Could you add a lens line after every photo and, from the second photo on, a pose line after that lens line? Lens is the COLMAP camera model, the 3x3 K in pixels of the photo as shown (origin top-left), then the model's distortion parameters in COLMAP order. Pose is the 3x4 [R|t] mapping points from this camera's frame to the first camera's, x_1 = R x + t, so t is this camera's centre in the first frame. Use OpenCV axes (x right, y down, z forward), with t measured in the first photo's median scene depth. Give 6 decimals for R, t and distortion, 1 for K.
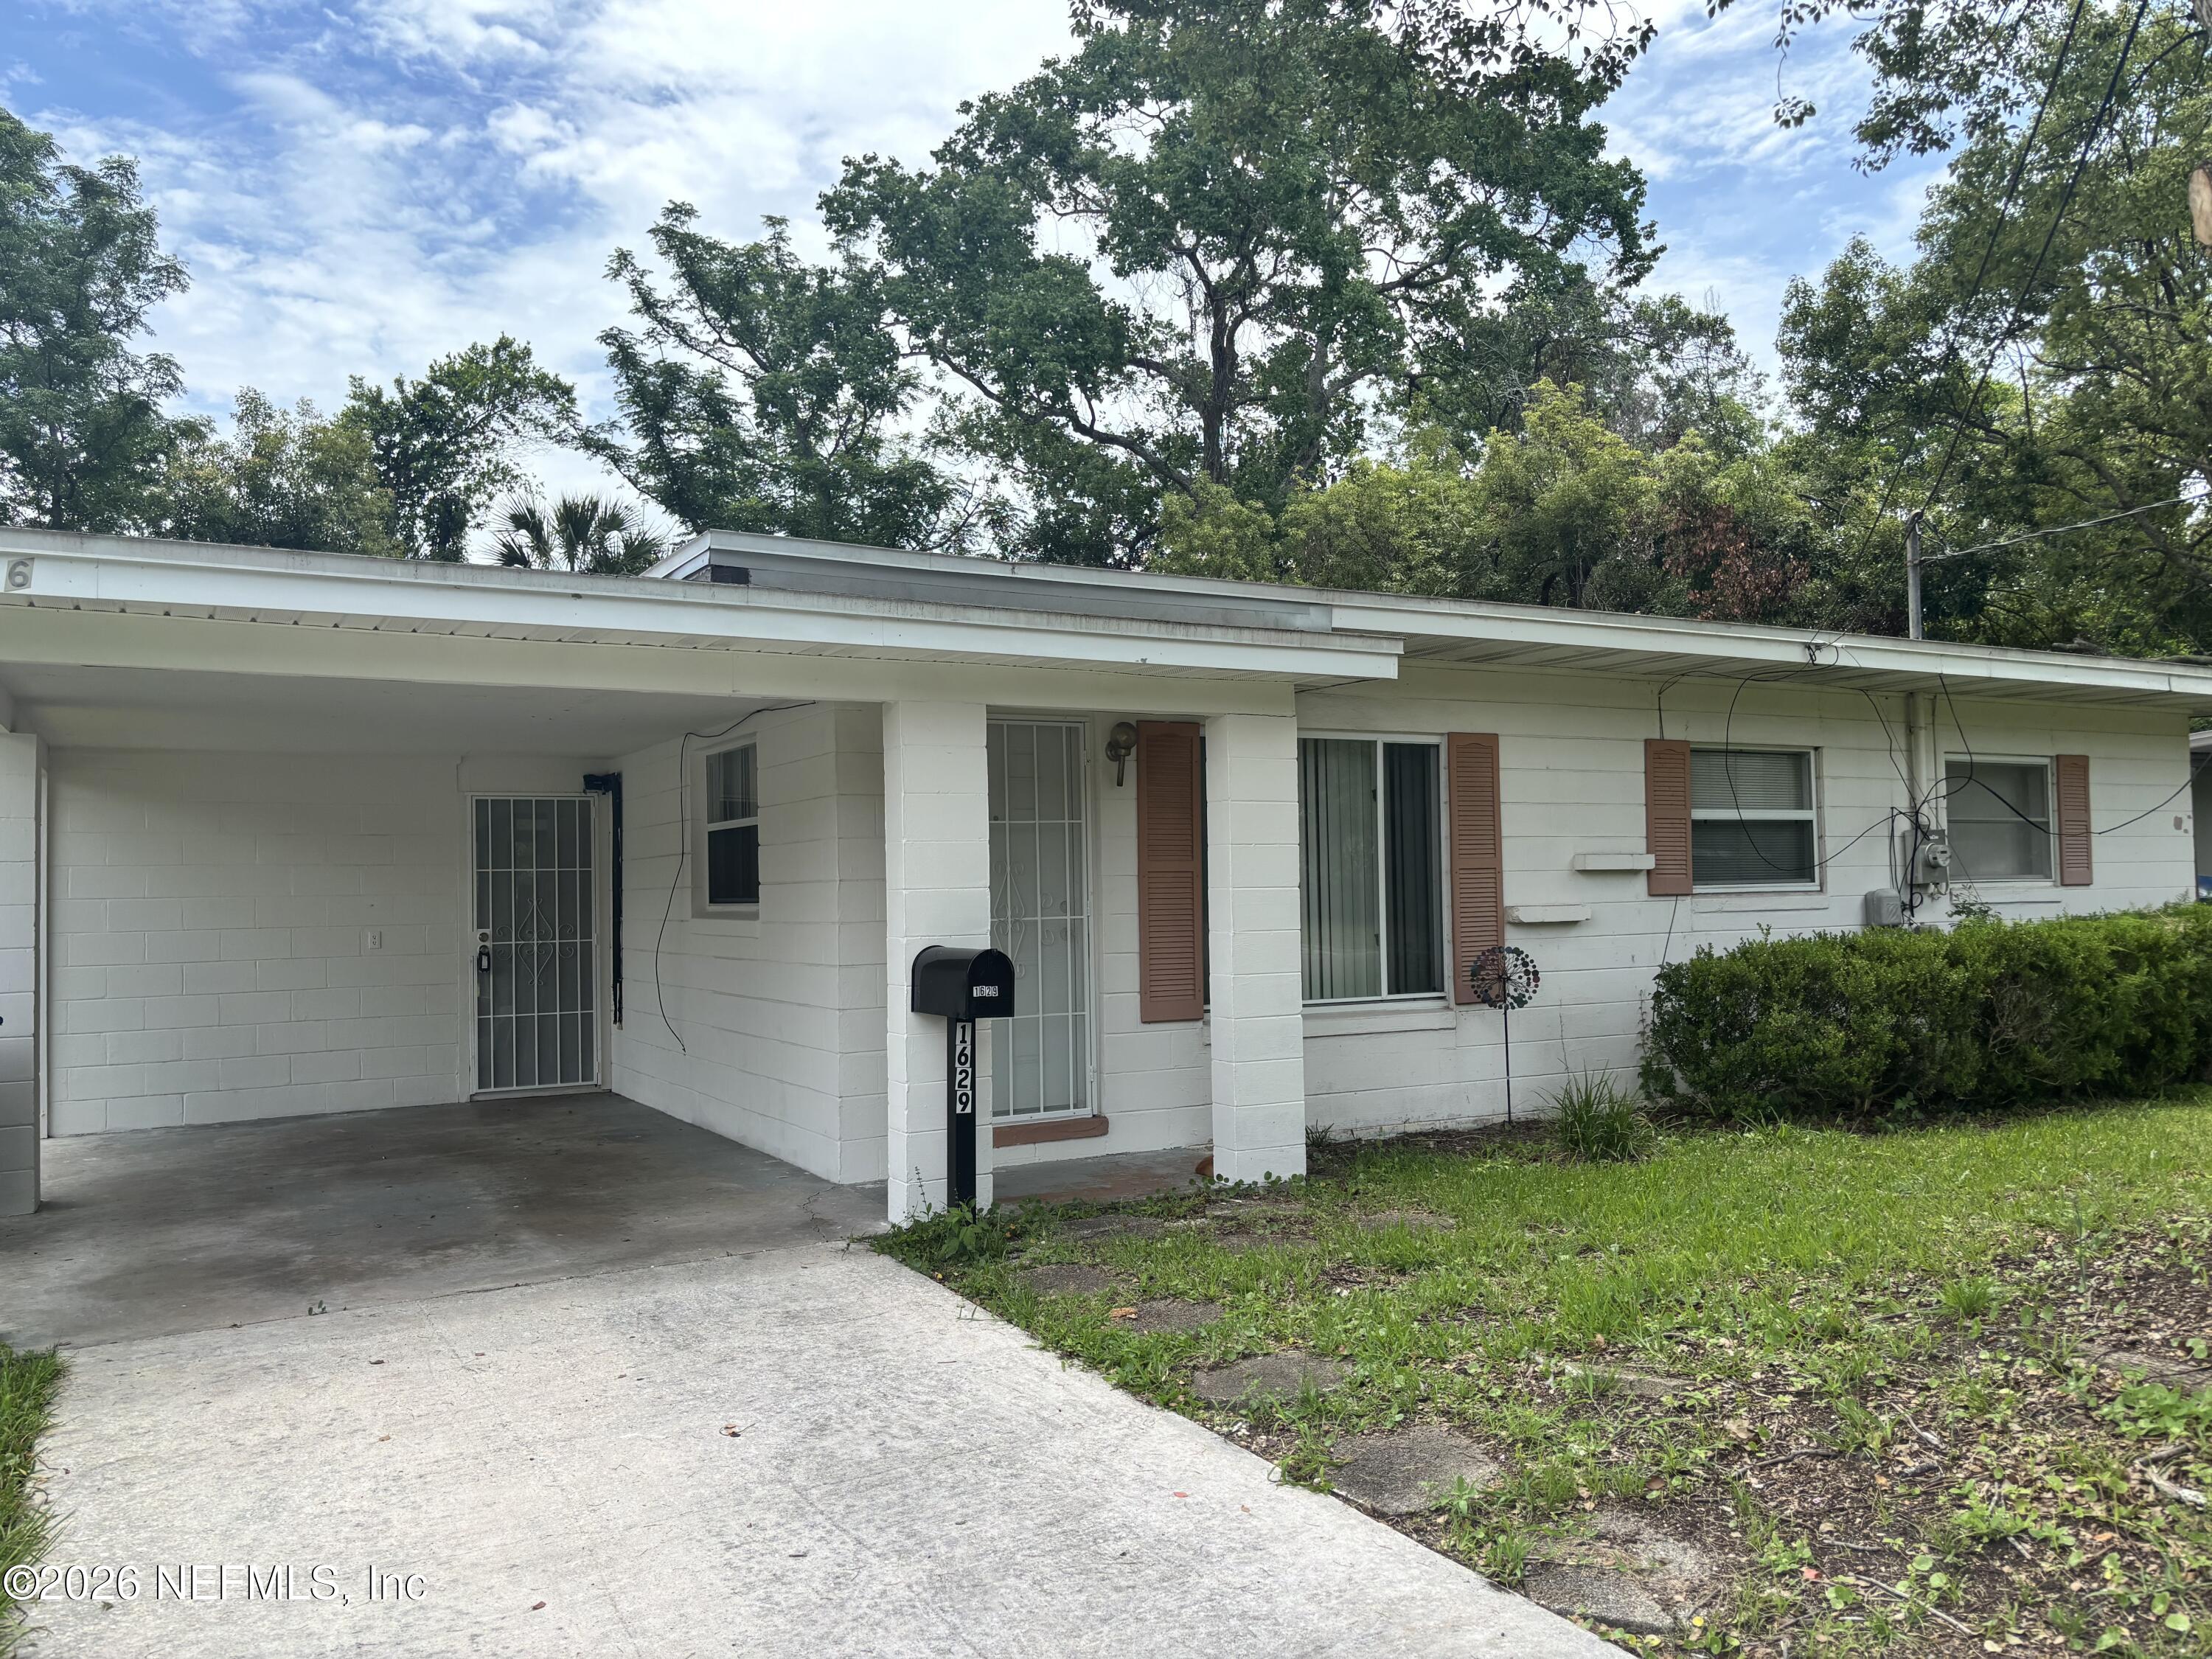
lens RADIAL K [[1689.2, 0, 1106.0], [0, 1689.2, 829.5], [0, 0, 1]] dist [0.042126, -0.012155]
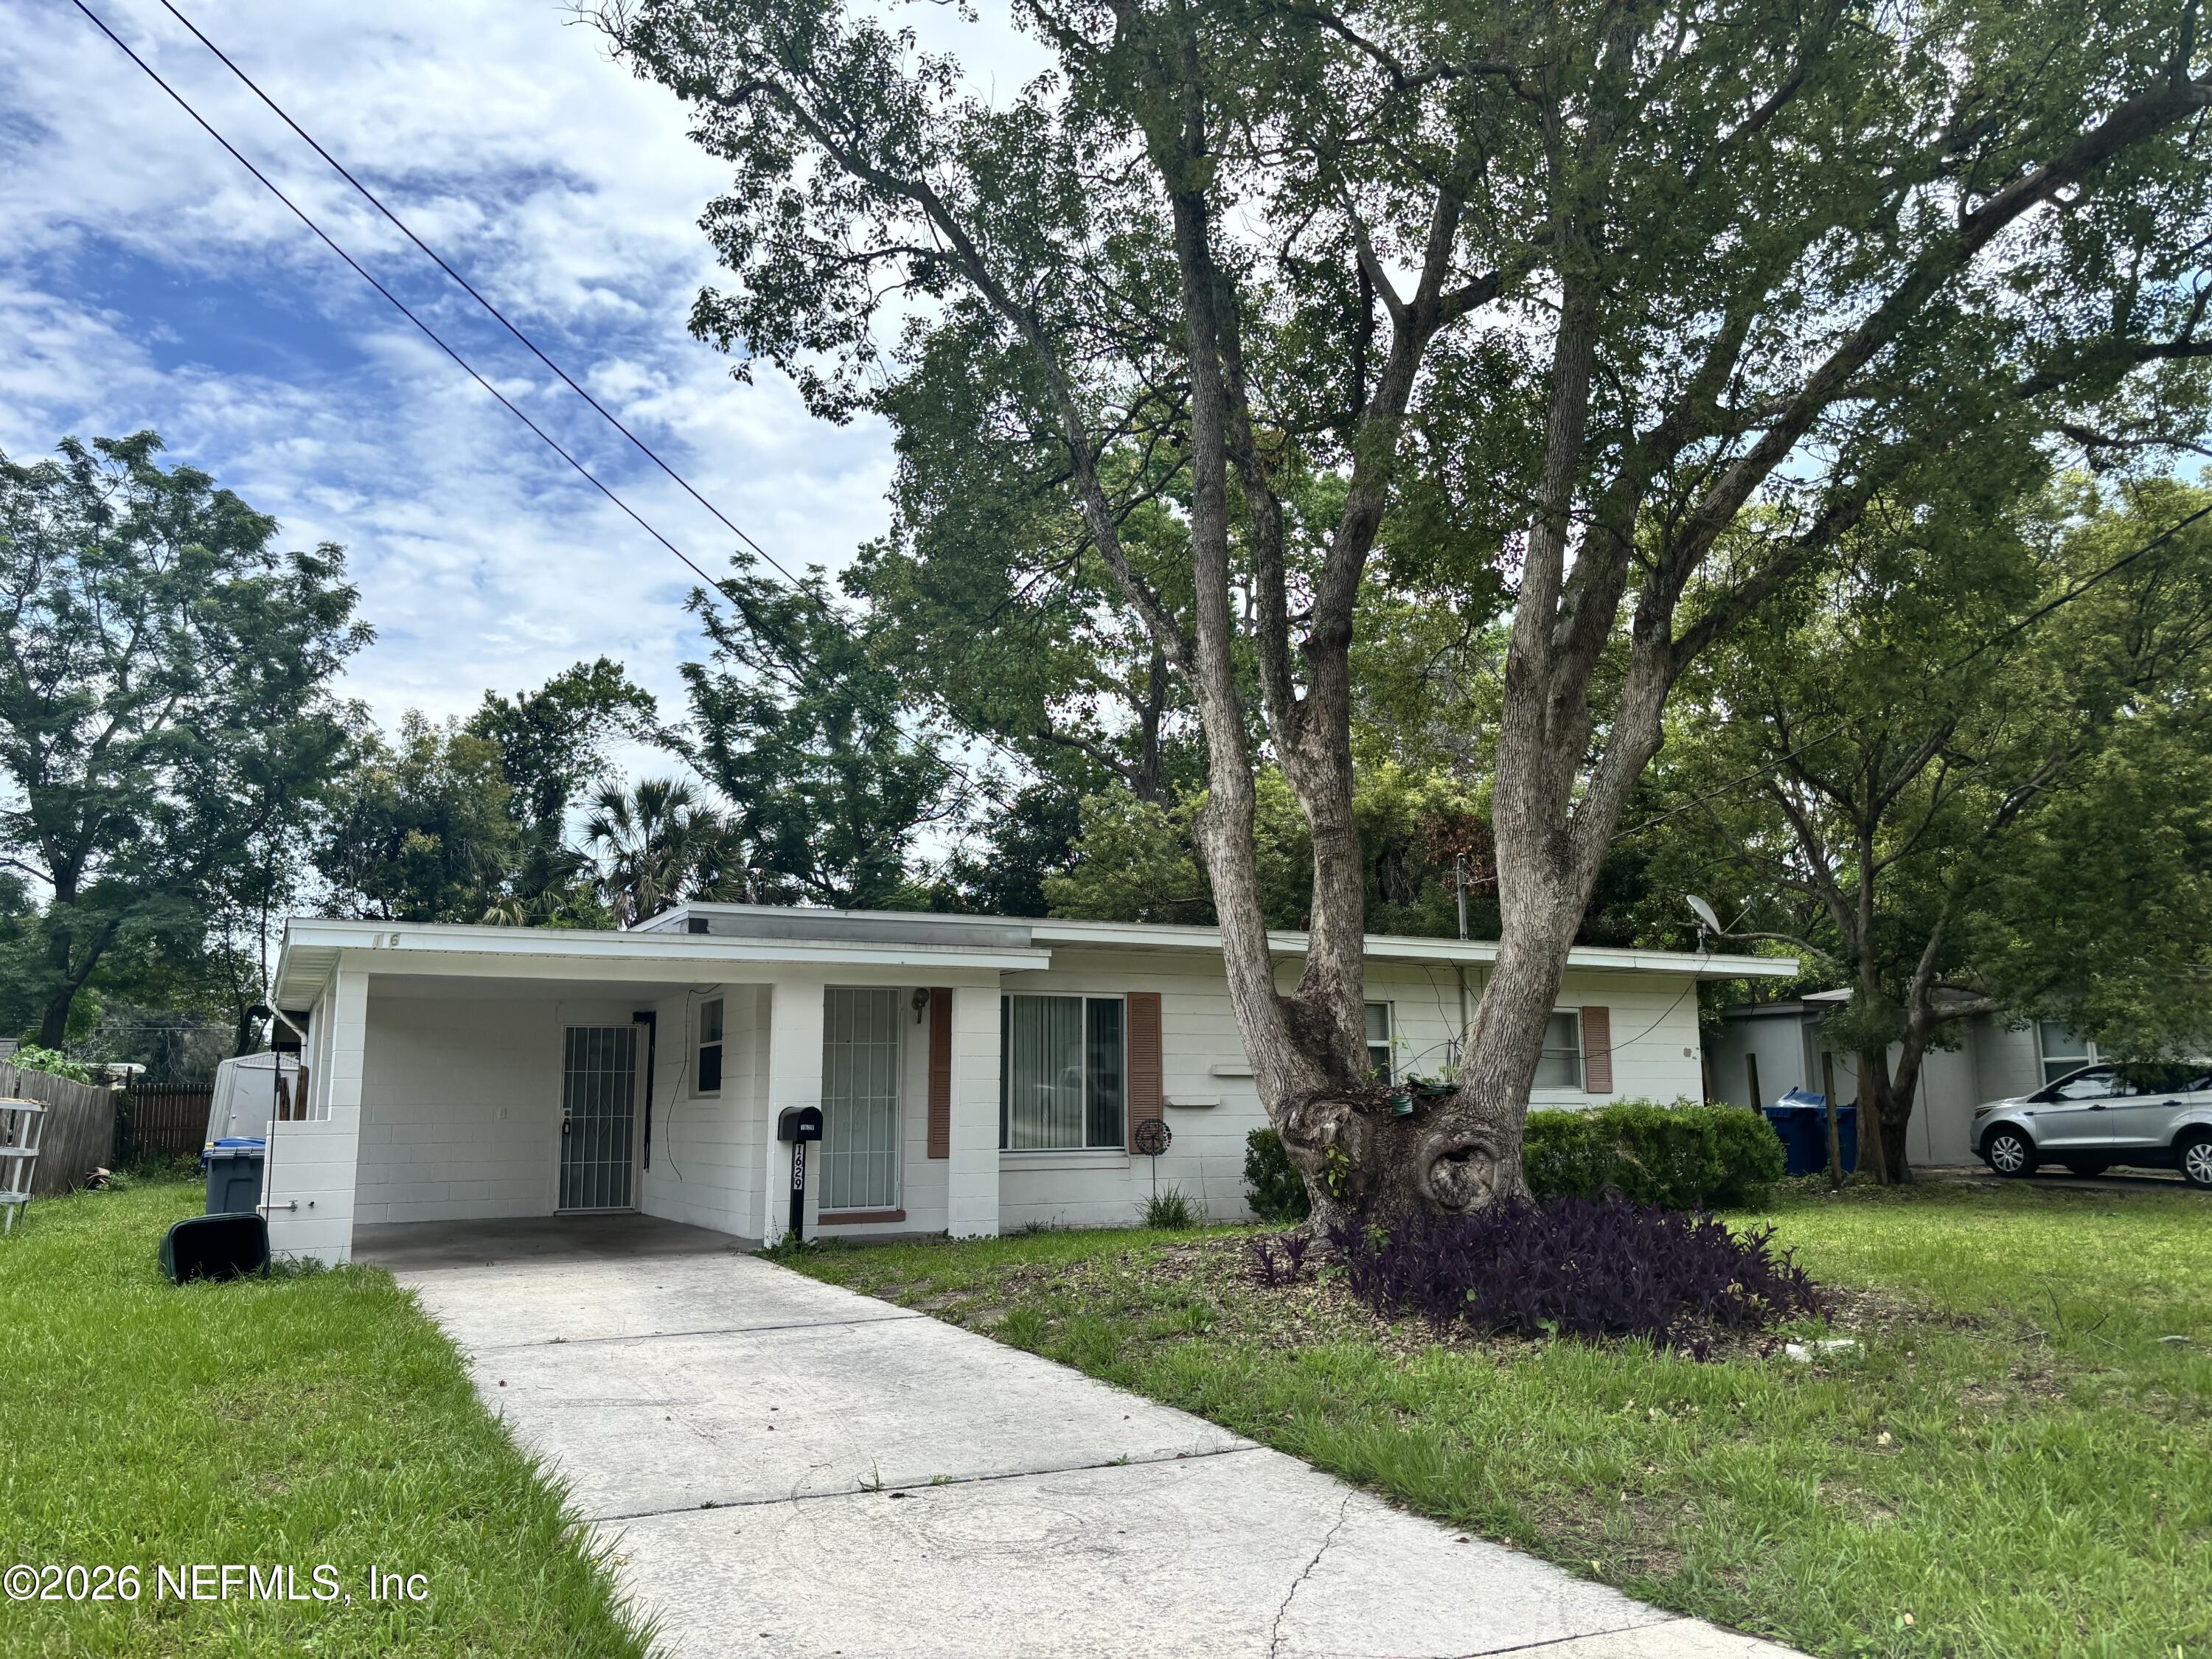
lens RADIAL K [[1689.2, 0, 1106.0], [0, 1689.2, 829.5], [0, 0, 1]] dist [0.042126, -0.012155]
pose [[0.999002, 0.002254, -0.044614, 0.105159], [-0.007997, 0.991615, -0.128980, -0.000142], [0.043949, 0.129208, 0.990643, -0.296351]]
